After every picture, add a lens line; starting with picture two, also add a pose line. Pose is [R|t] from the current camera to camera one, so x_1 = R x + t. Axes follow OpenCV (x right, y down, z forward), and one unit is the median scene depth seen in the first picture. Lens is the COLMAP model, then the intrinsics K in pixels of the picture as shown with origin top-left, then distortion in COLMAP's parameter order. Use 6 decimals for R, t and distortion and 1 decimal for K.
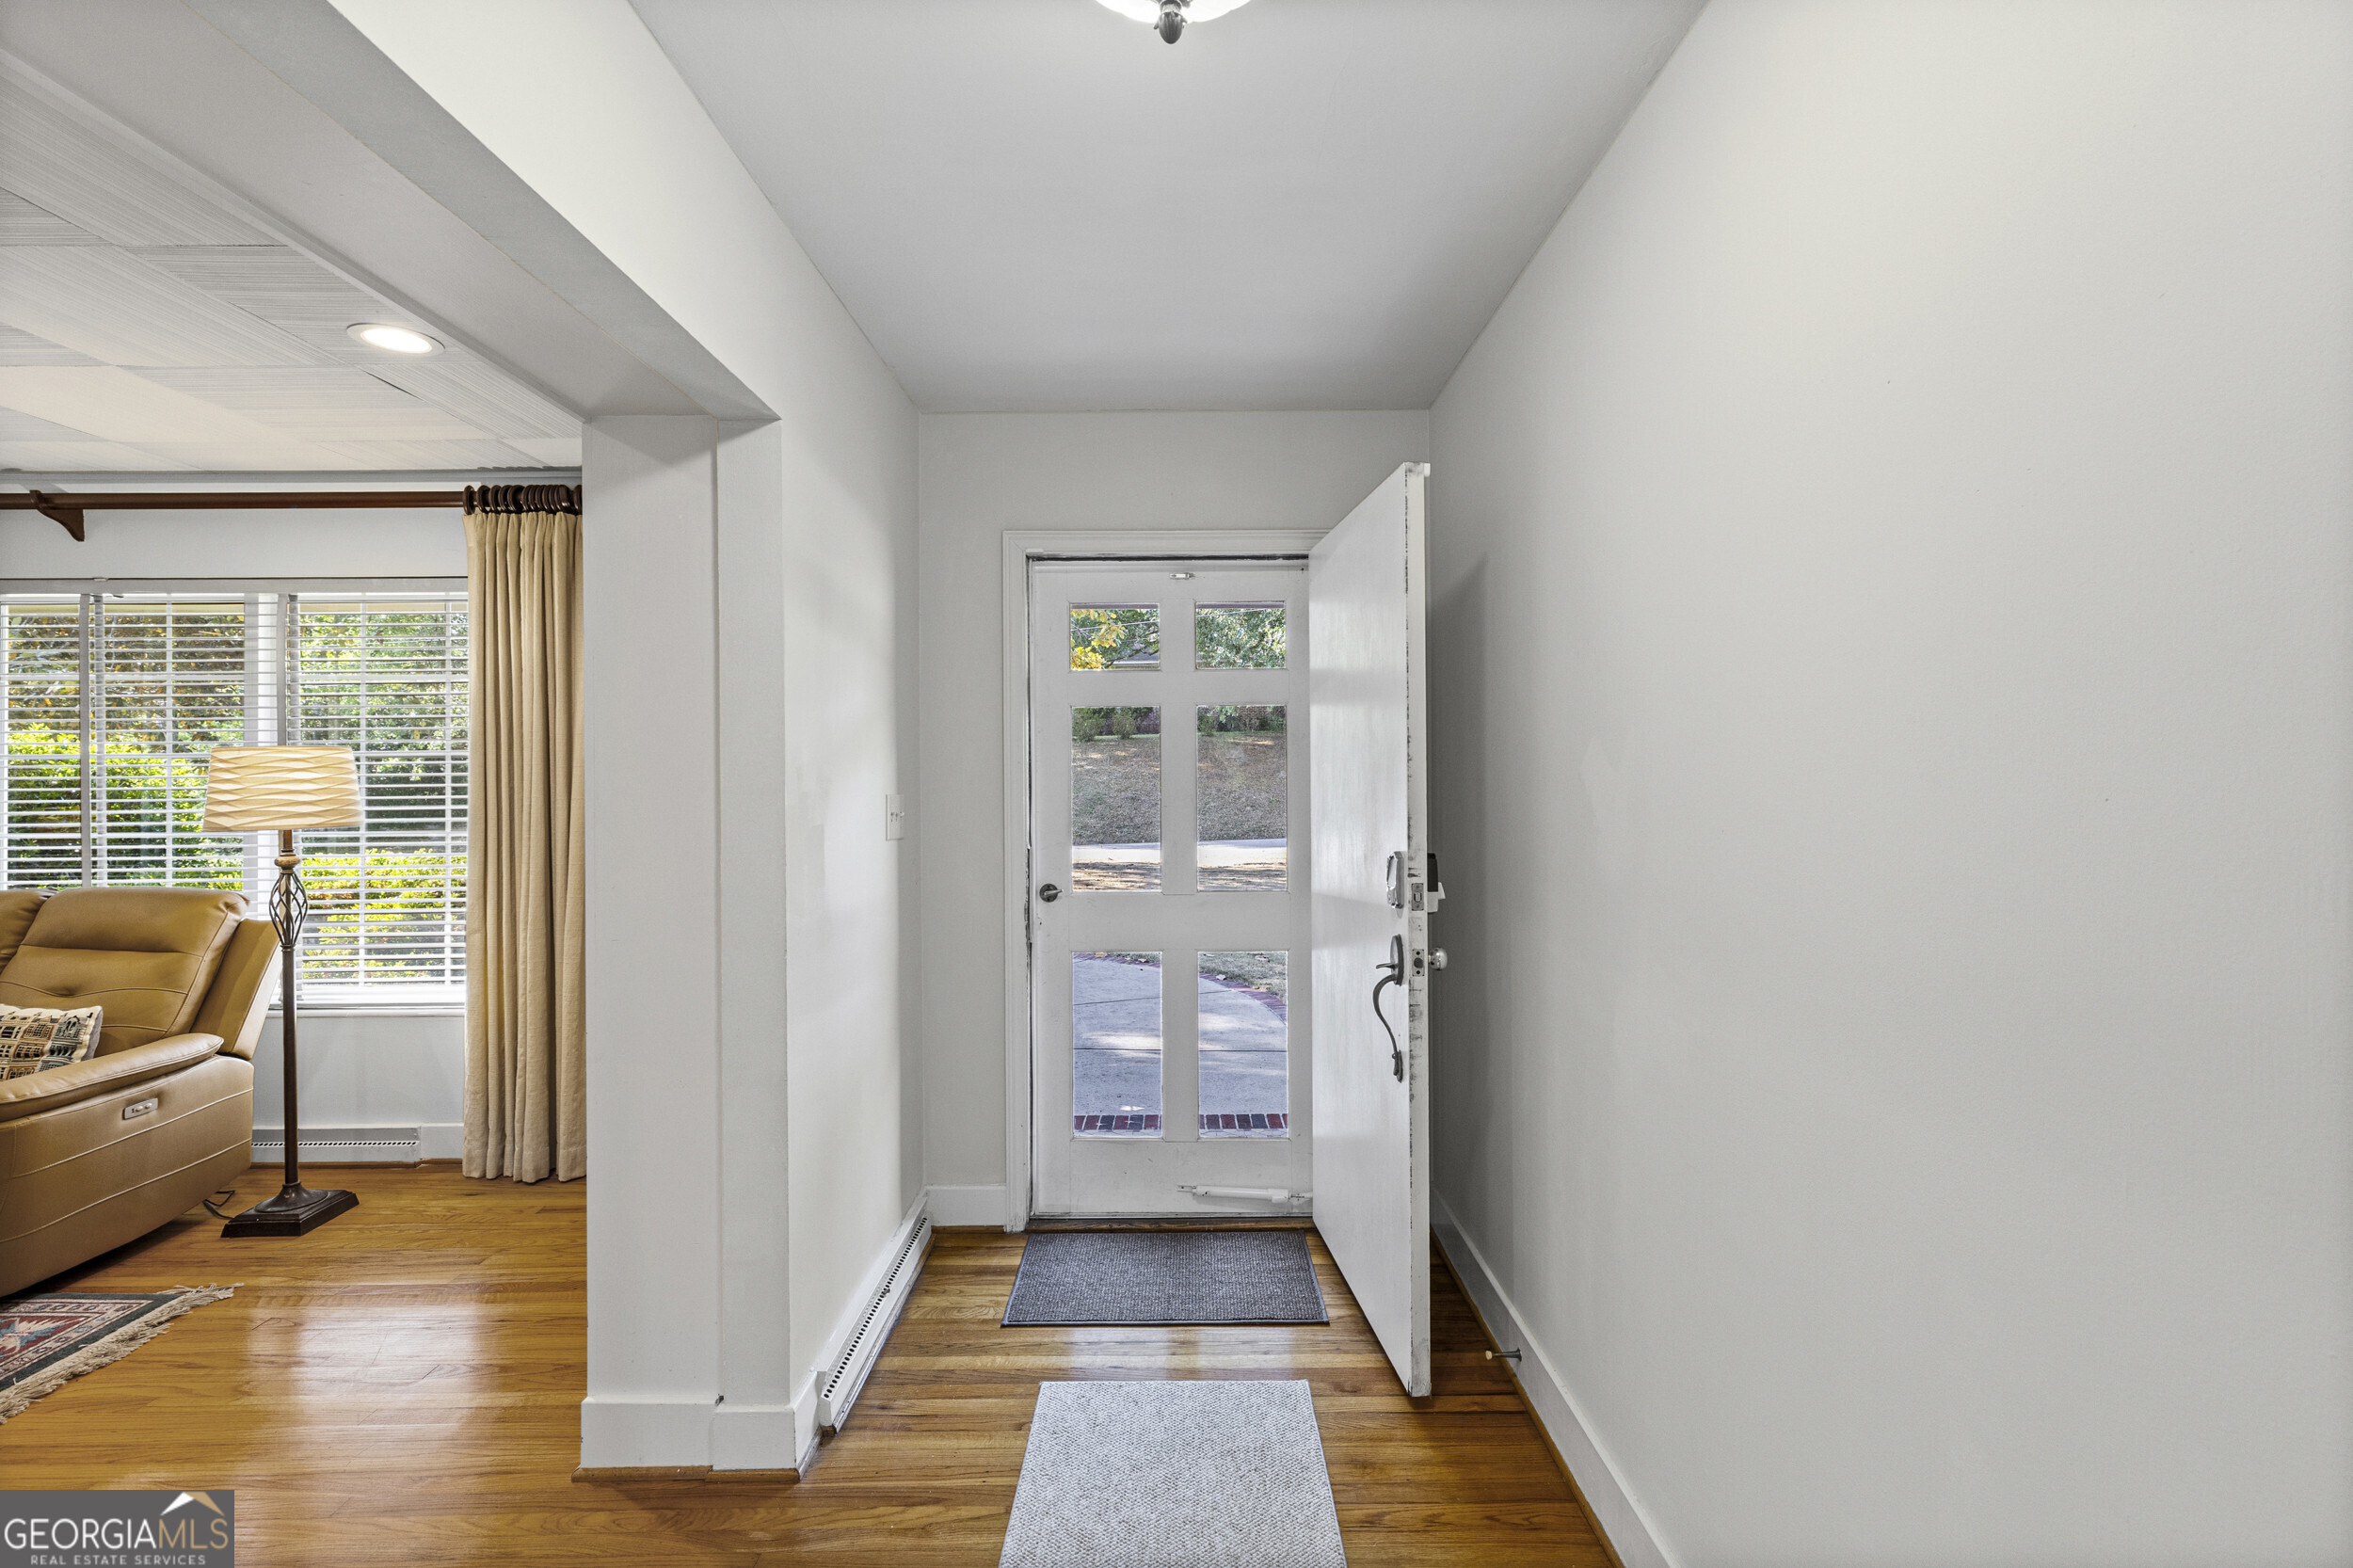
lens RADIAL K [[1048.2, 0, 1170.7], [0, 1048.2, 779.6], [0, 0, 1]] dist [0.002753, 0.000466]
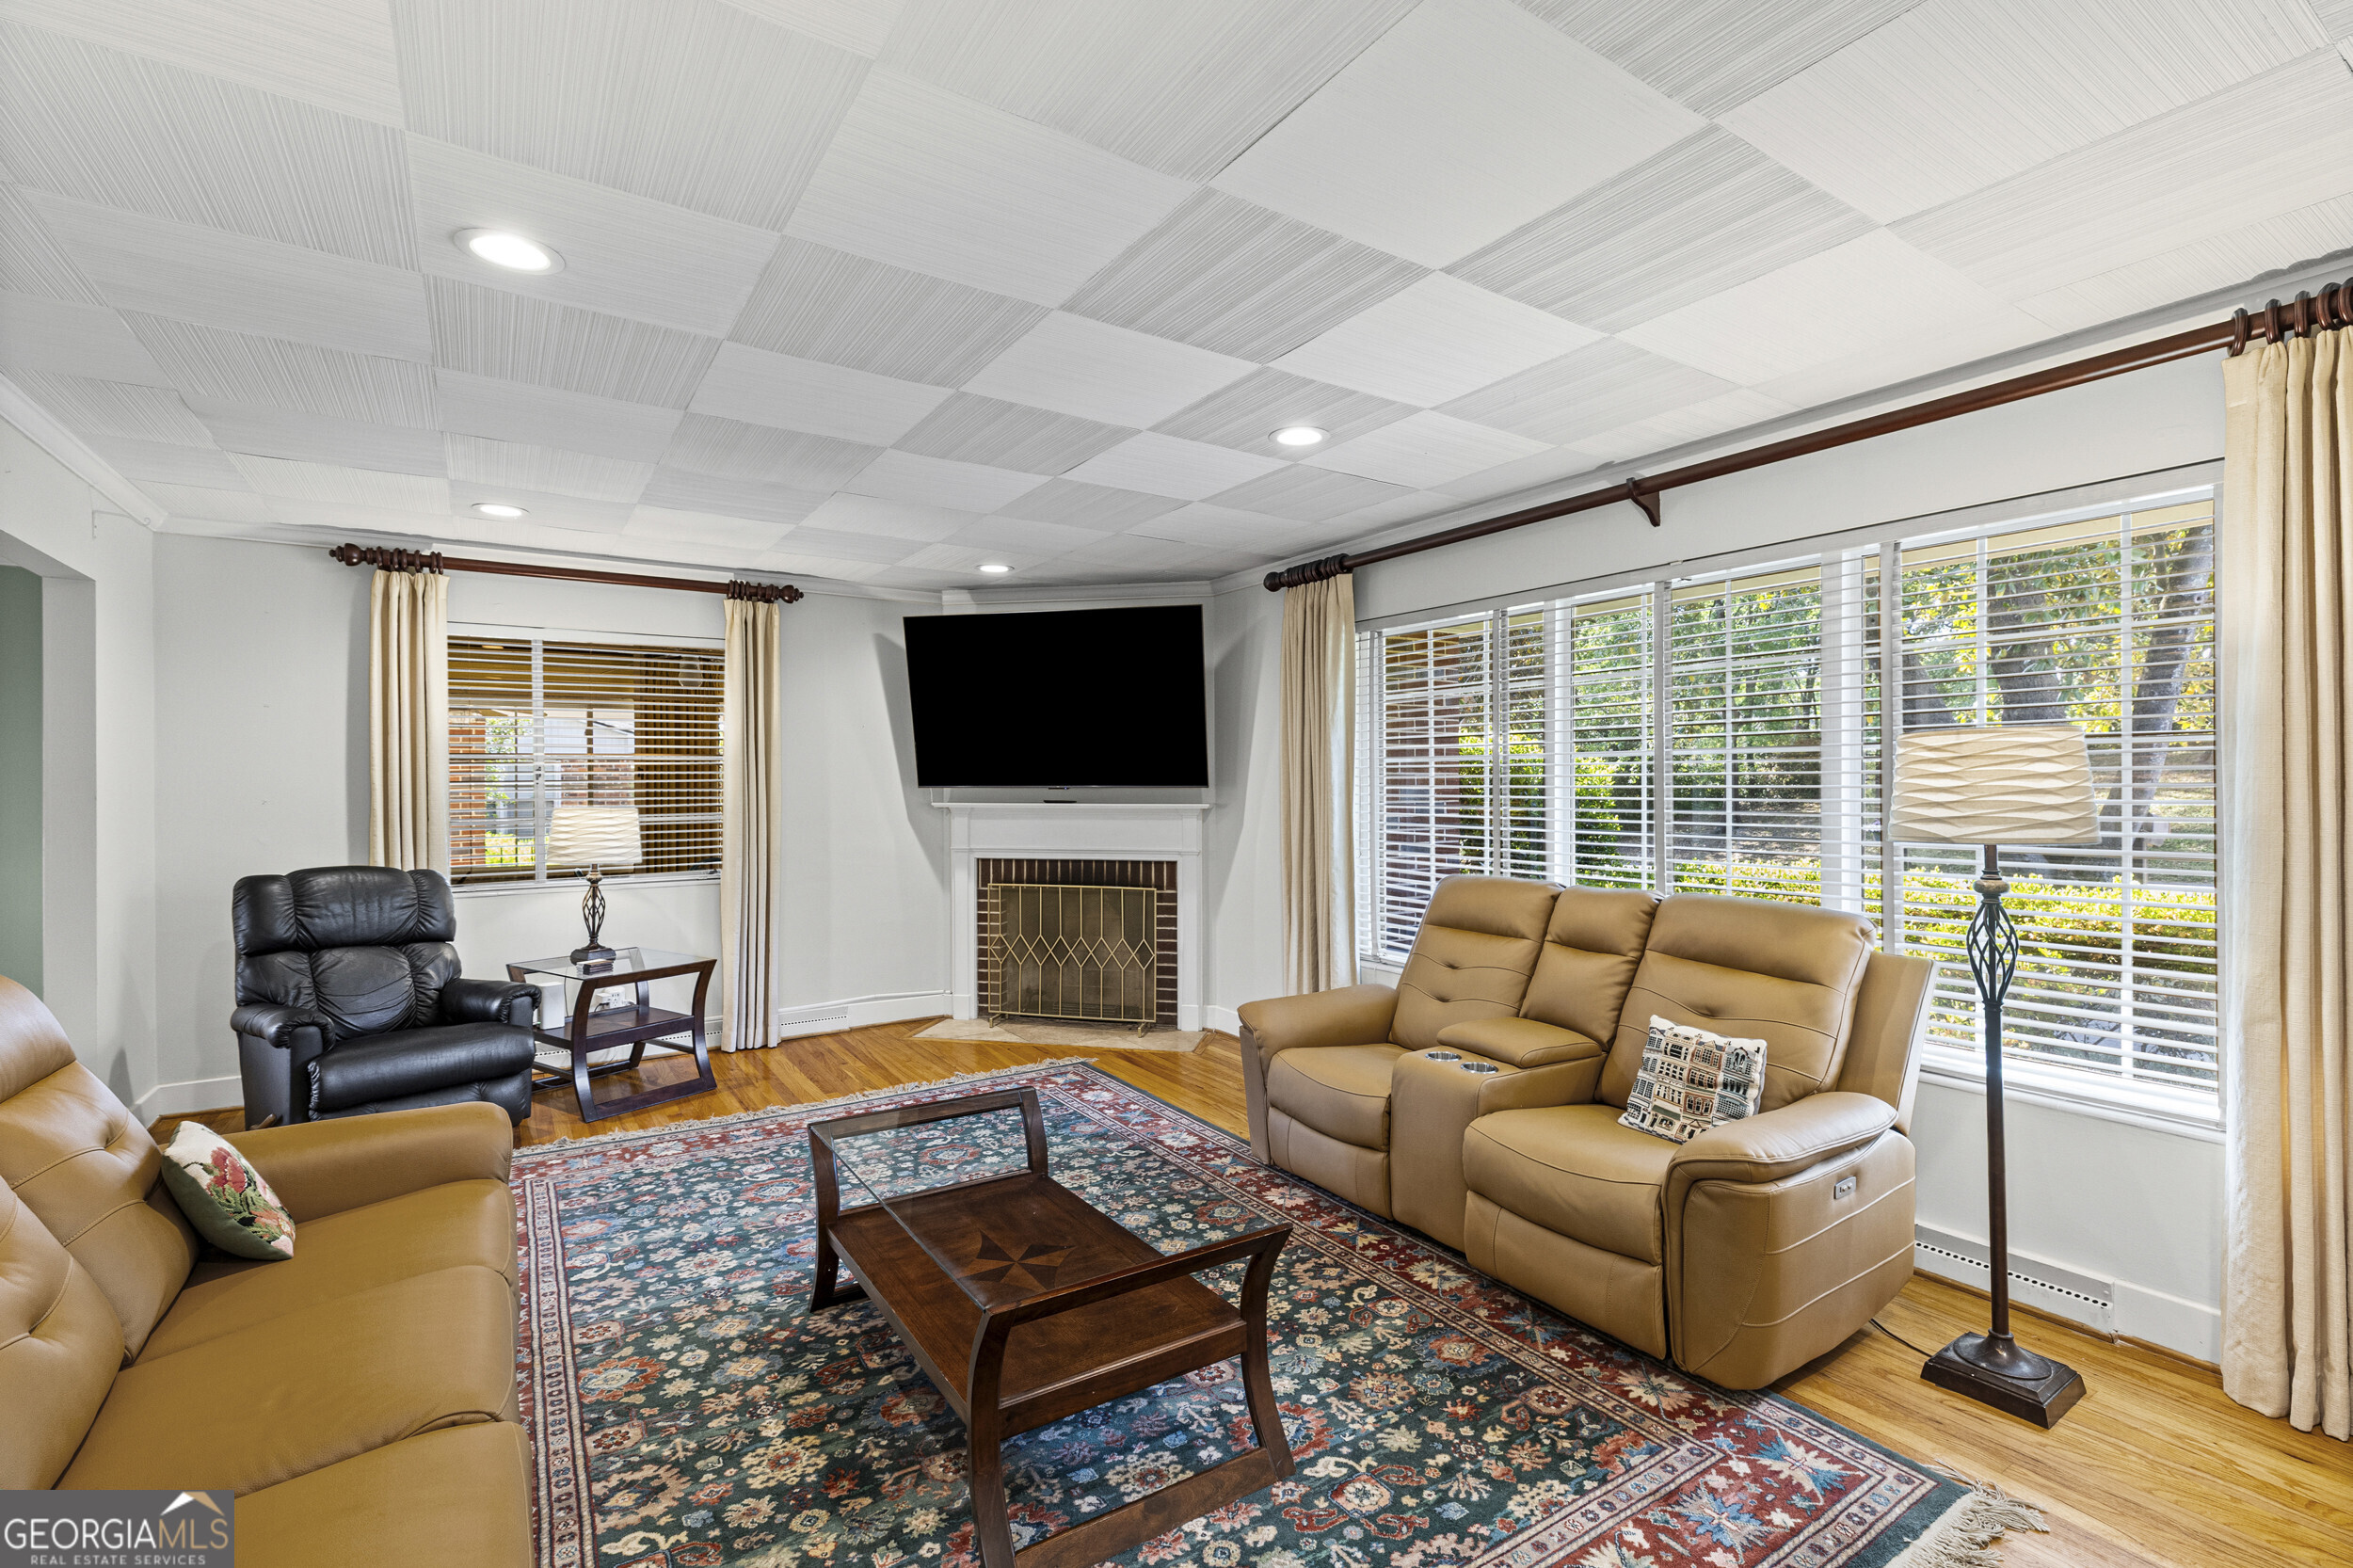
lens RADIAL K [[1048.2, 0, 1170.7], [0, 1048.2, 779.6], [0, 0, 1]] dist [0.002753, 0.000466]
pose [[0.539772, 0.001234, -0.841810, -0.527194], [-0.000213, 0.999999, 0.001330, 0.002587], [0.841811, -0.000538, 0.539772, 0.127346]]
